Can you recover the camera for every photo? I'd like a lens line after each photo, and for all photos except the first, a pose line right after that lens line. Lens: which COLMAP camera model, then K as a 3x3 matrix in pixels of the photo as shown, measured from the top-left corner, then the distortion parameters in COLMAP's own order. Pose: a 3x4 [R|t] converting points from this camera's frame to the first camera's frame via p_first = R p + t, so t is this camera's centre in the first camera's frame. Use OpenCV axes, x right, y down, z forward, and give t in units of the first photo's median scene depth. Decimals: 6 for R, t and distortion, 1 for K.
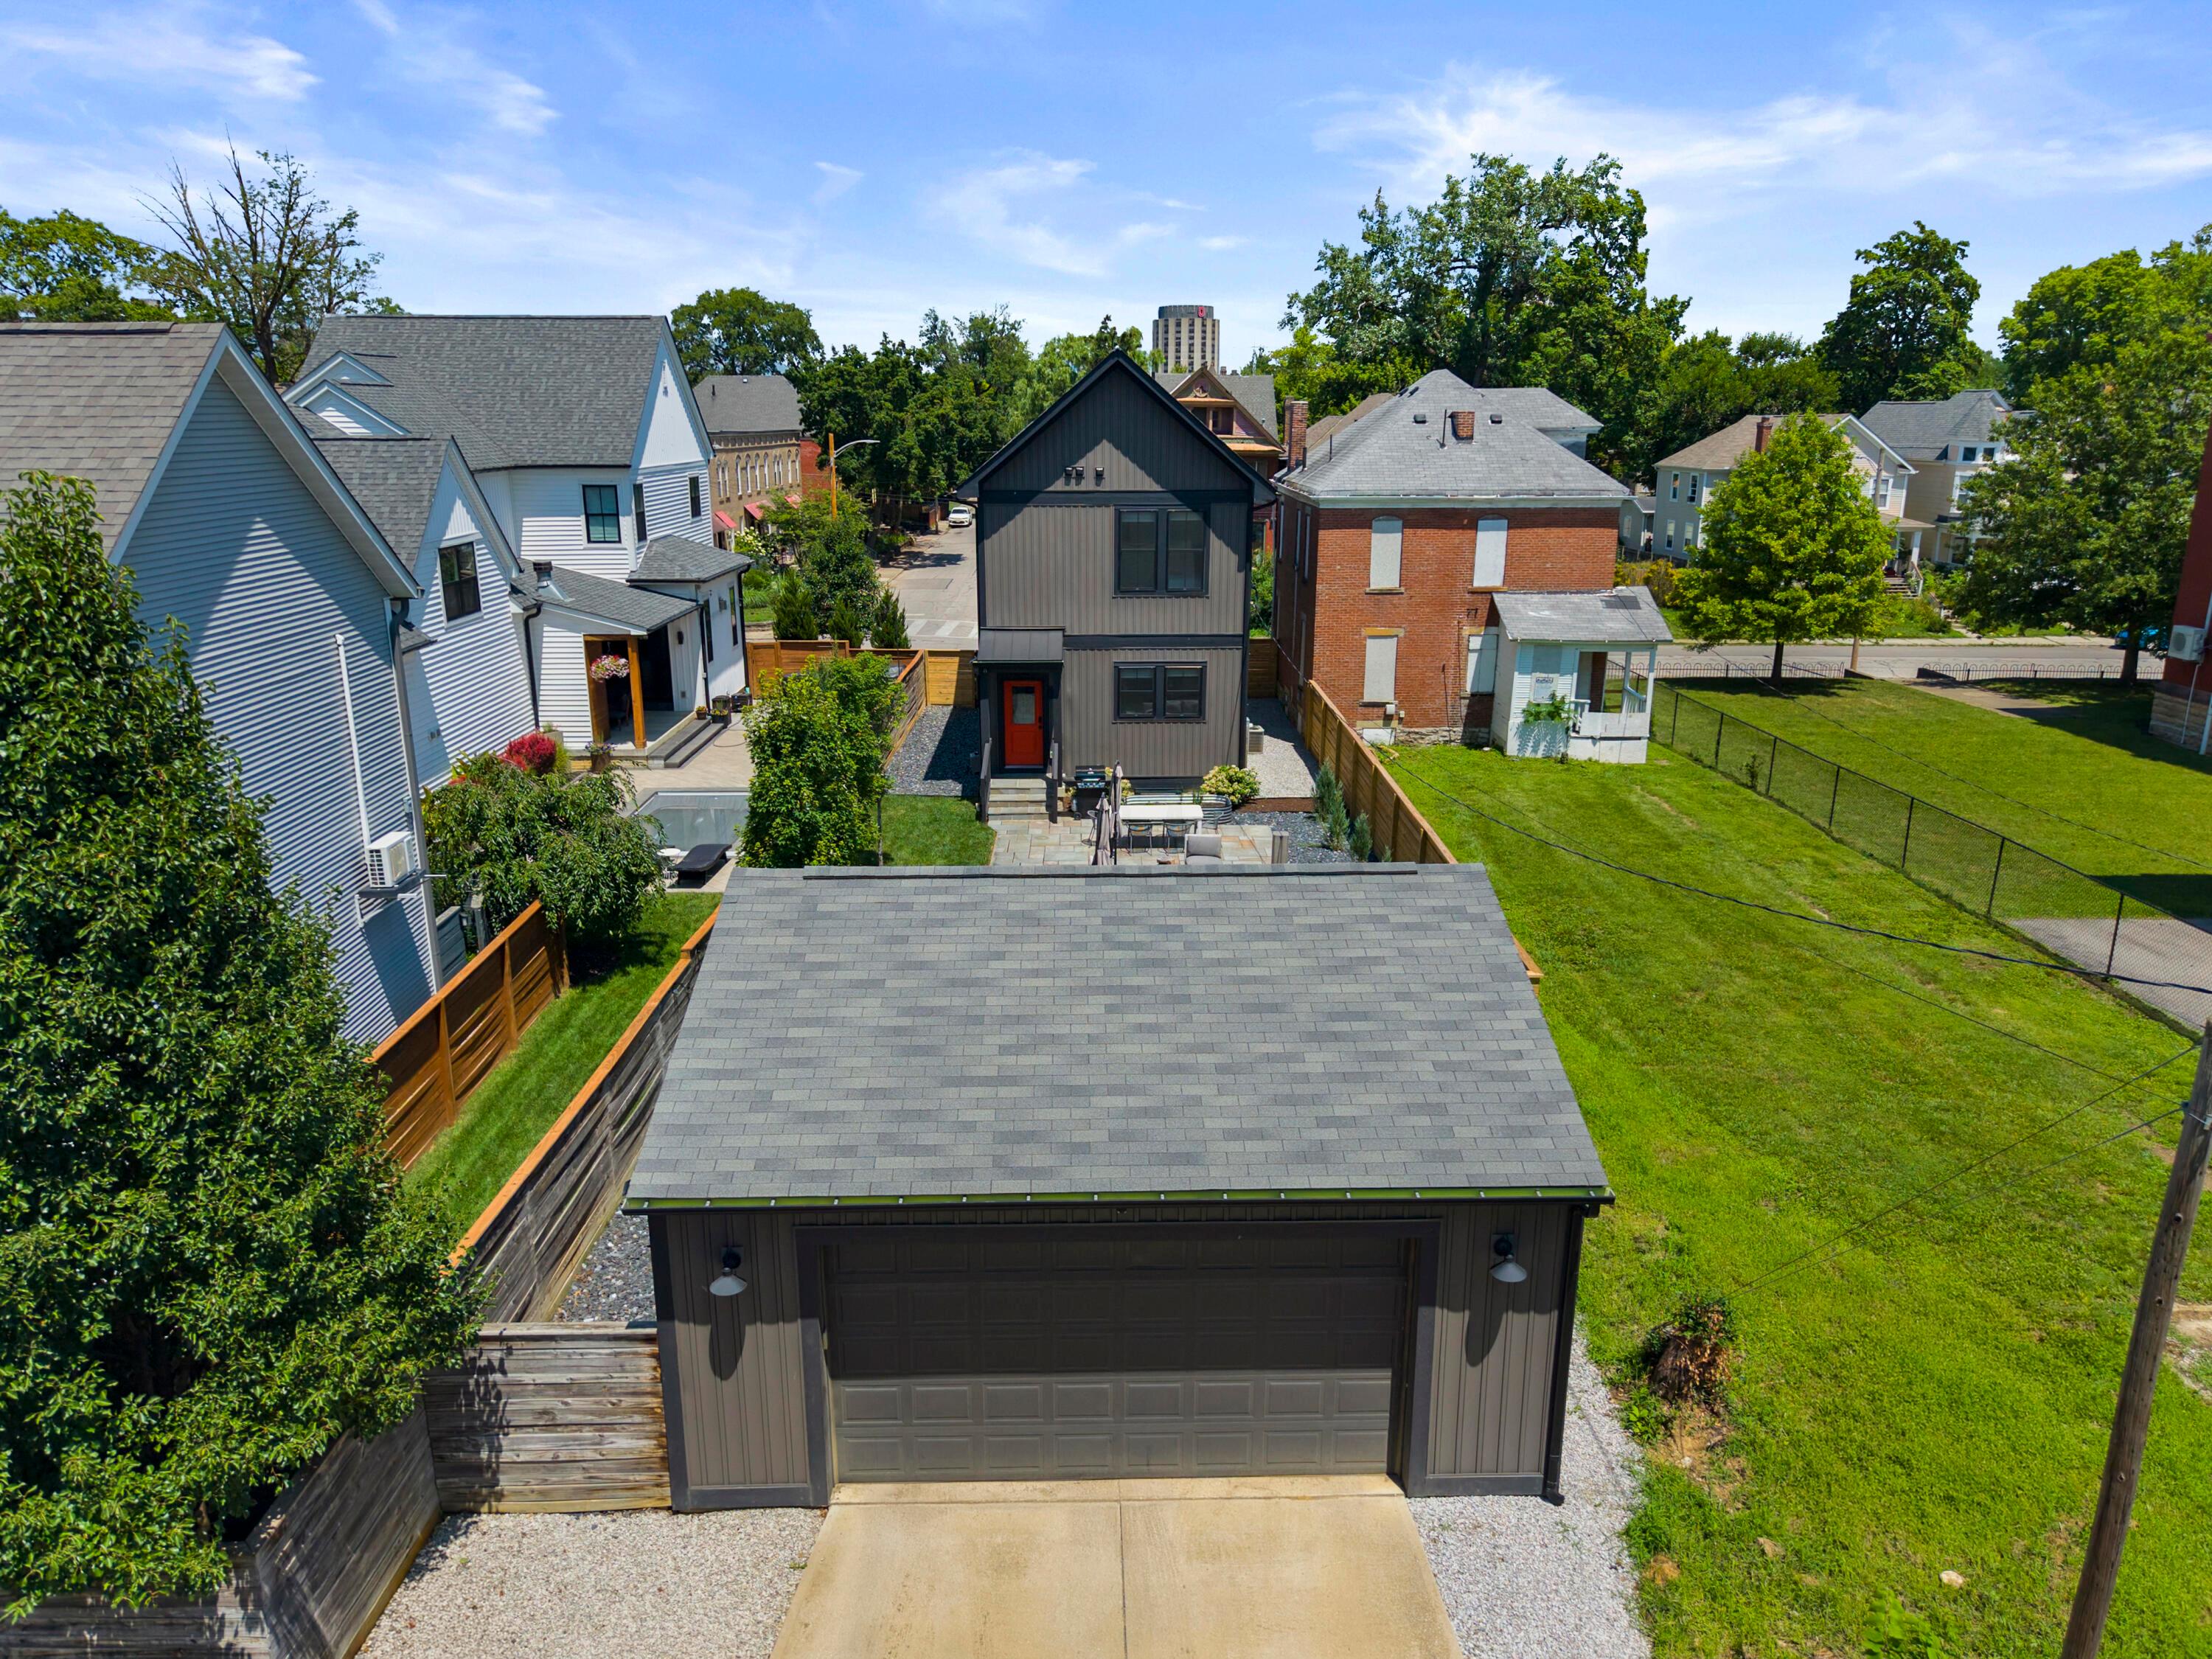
lens RADIAL K [[1482.6, 0, 1106.0], [0, 1482.6, 829.5], [0, 0, 1]] dist [-0.001469, -0.008125]
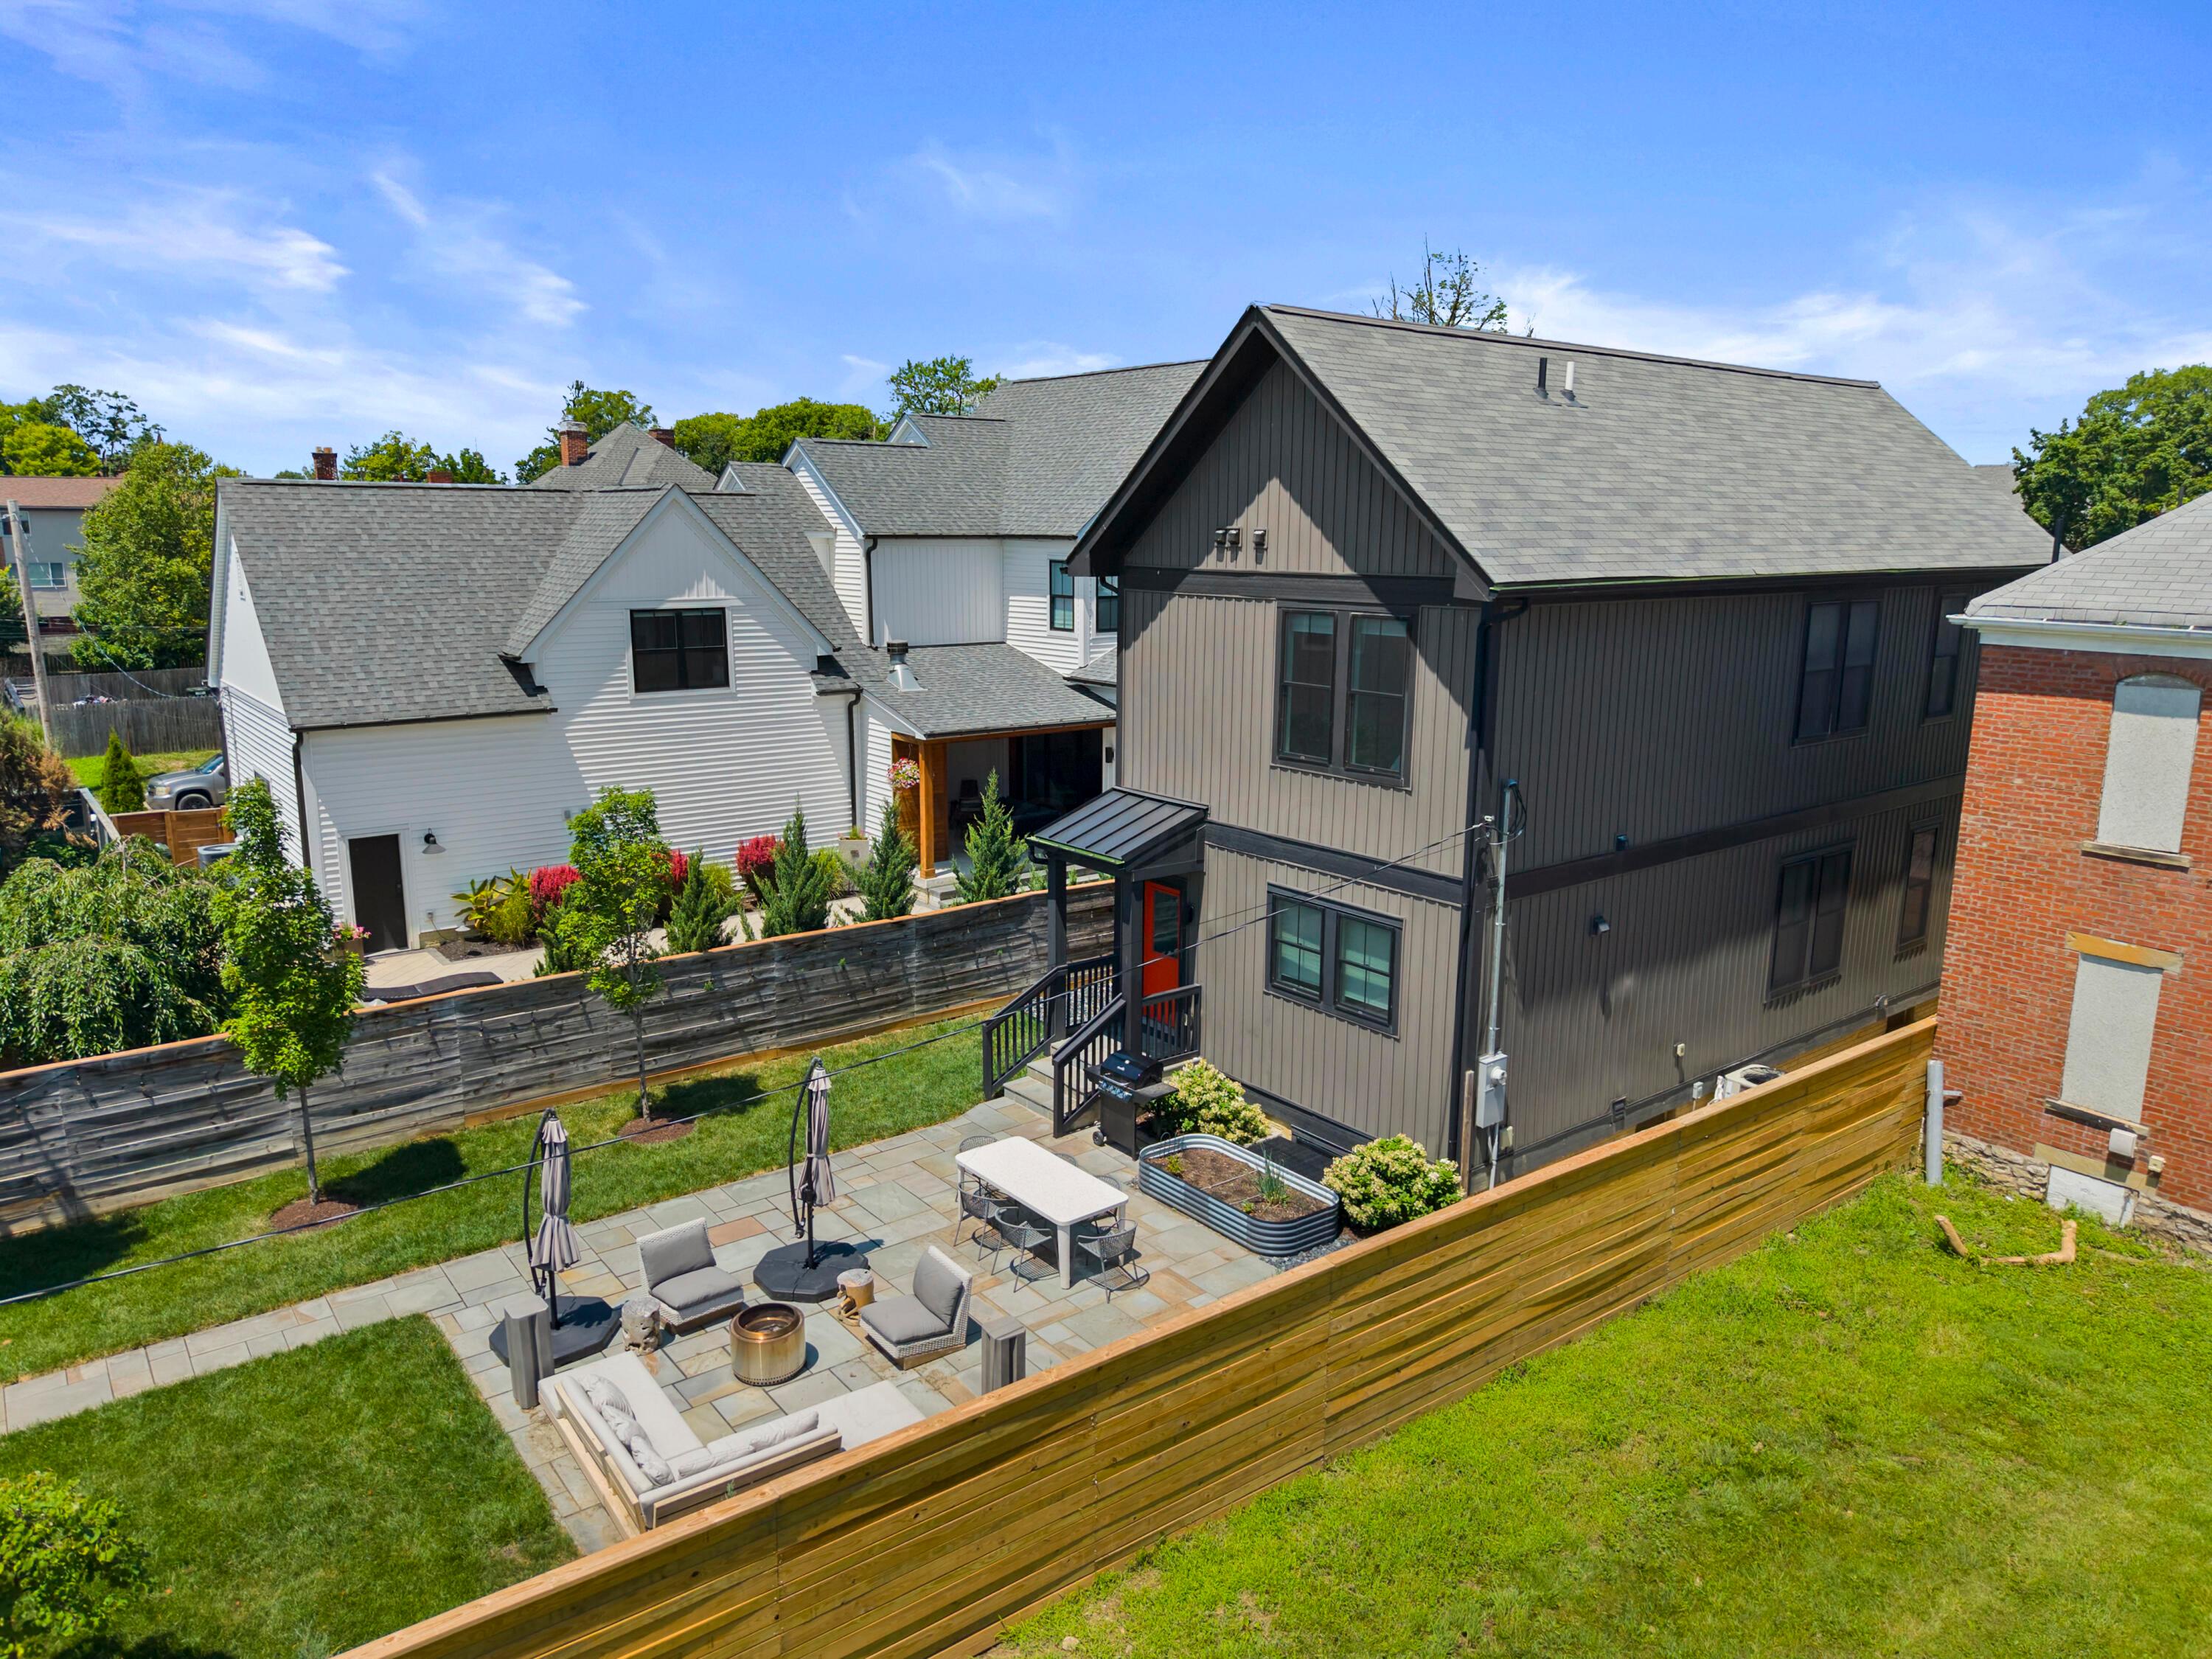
lens RADIAL K [[1482.6, 0, 1106.0], [0, 1482.6, 829.5], [0, 0, 1]] dist [-0.001469, -0.008125]
pose [[0.594220, 0.163782, -0.787450, 0.378884], [-0.221741, 0.974465, 0.035351, -0.133971], [0.773132, 0.153604, 0.615364, 0.594702]]
